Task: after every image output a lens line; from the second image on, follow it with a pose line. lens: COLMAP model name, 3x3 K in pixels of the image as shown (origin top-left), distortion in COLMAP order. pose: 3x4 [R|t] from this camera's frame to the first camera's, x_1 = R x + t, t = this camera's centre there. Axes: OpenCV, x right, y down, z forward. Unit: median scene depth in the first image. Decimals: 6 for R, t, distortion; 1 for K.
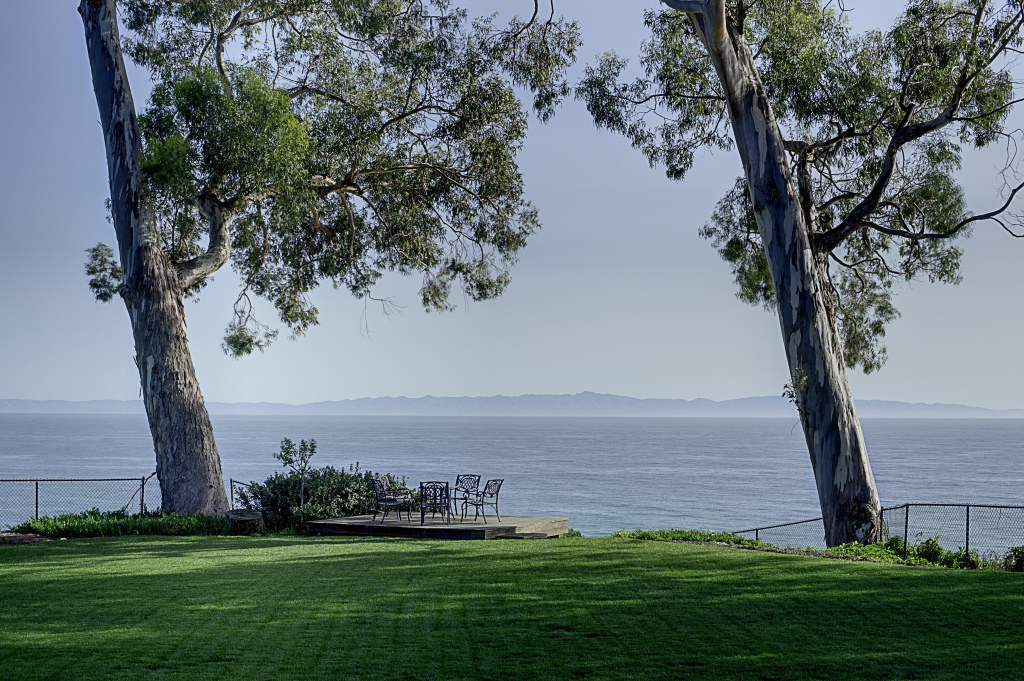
lens RADIAL K [[1461.0, 0, 494.4], [0, 1461.0, 355.3], [0, 0, 1]] dist [-0.050899, 0.000000]
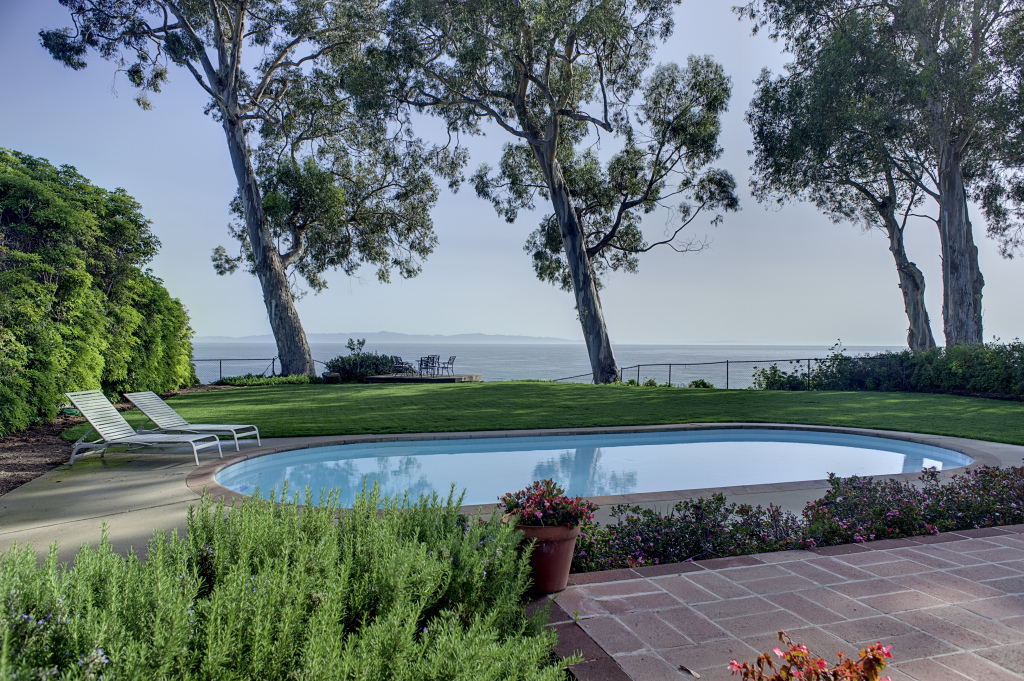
lens RADIAL K [[696.2, 0, 504.6], [0, 696.2, 347.7], [0, 0, 1]] dist [-0.067819, 0.059626]
pose [[0.971781, -0.002854, 0.235868, -0.136018], [-0.008478, 0.998858, 0.047018, 0.017709], [-0.235732, -0.047691, 0.970647, -0.018752]]
